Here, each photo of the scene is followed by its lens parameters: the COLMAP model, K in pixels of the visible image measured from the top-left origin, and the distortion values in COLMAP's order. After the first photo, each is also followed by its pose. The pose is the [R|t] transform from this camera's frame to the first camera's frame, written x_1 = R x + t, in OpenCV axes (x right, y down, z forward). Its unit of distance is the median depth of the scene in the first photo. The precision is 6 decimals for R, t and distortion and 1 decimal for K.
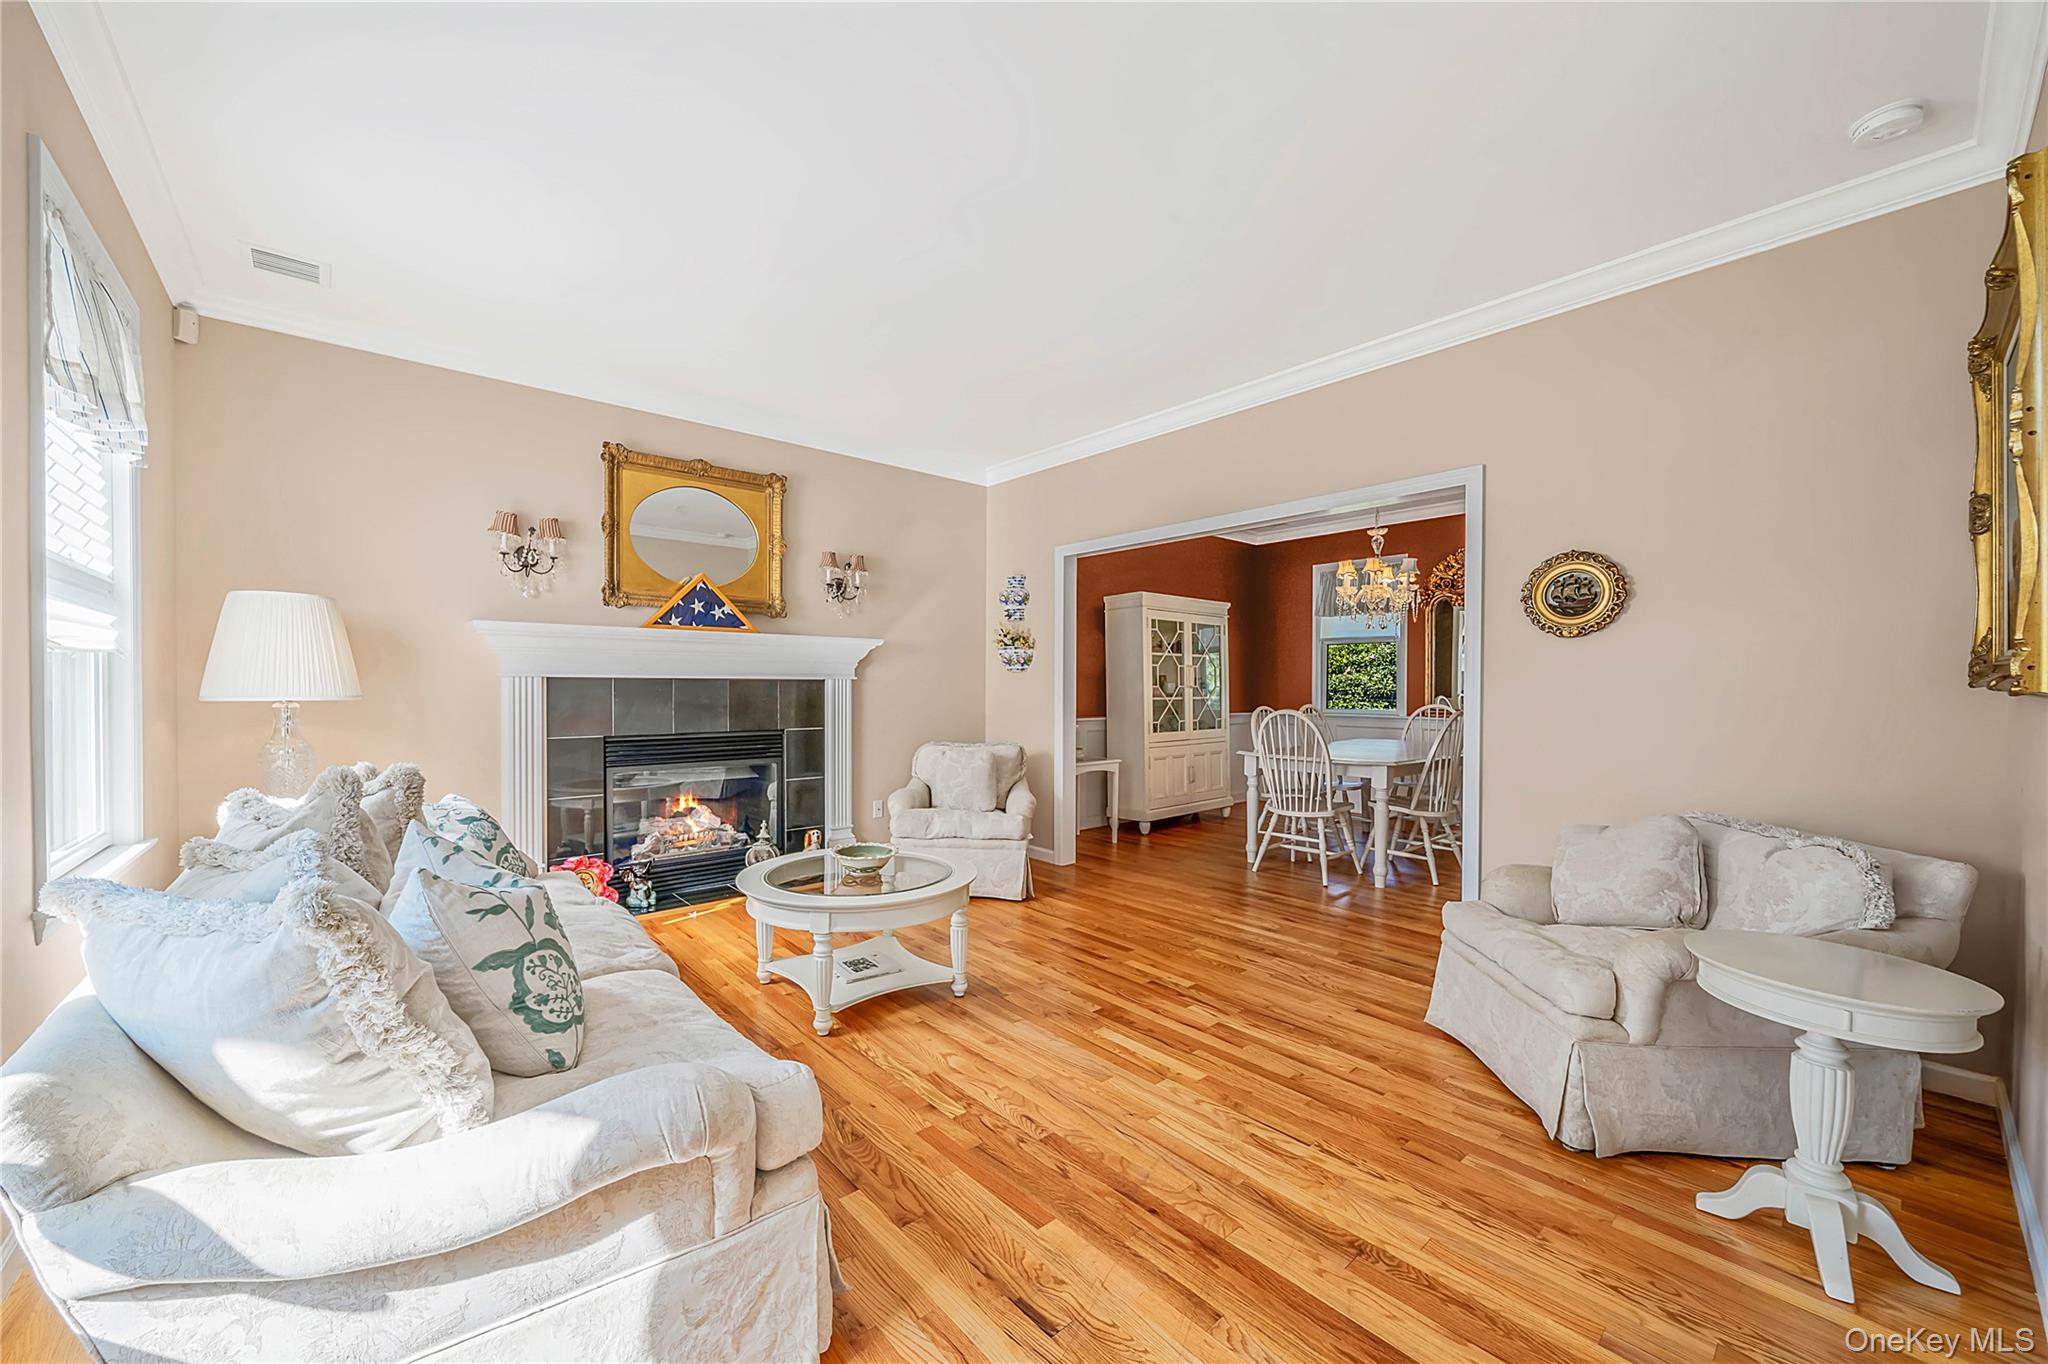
lens RADIAL K [[761.4, 0, 997.9], [0, 761.4, 703.4], [0, 0, 1]] dist [-0.001765, -0.000028]
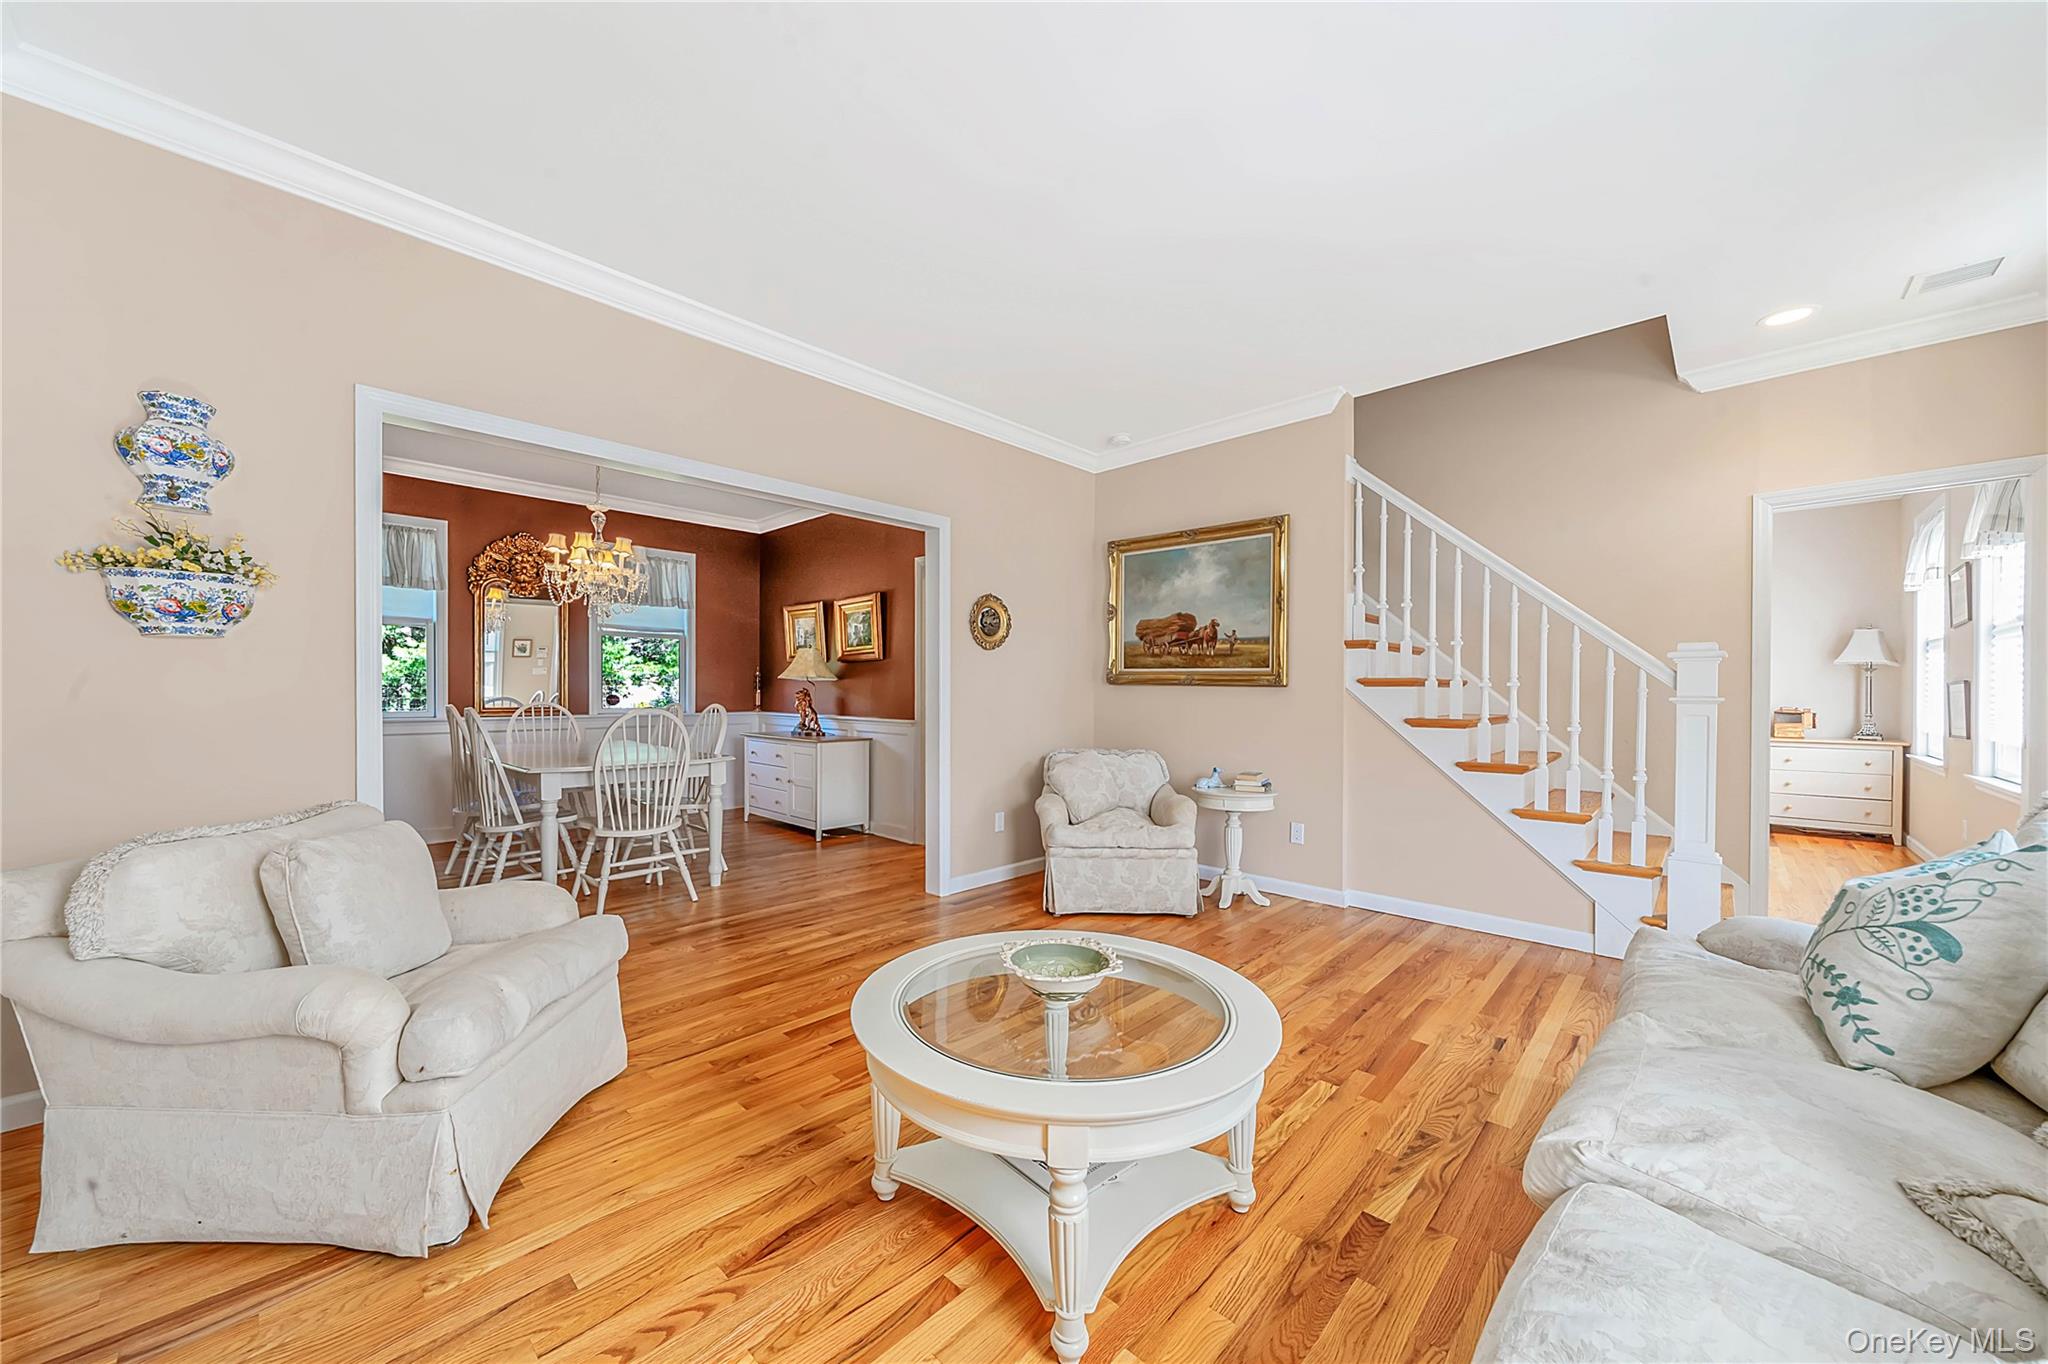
lens RADIAL K [[723.2, 0, 1024.0], [0, 723.2, 682.0], [0, 0, 1]] dist [-0.001497, -0.000054]
pose [[-0.092756, 0.007795, 0.995658, -0.537188], [0.017701, 0.999824, -0.006179, -0.008620], [-0.995532, 0.017051, -0.092877, 0.797635]]
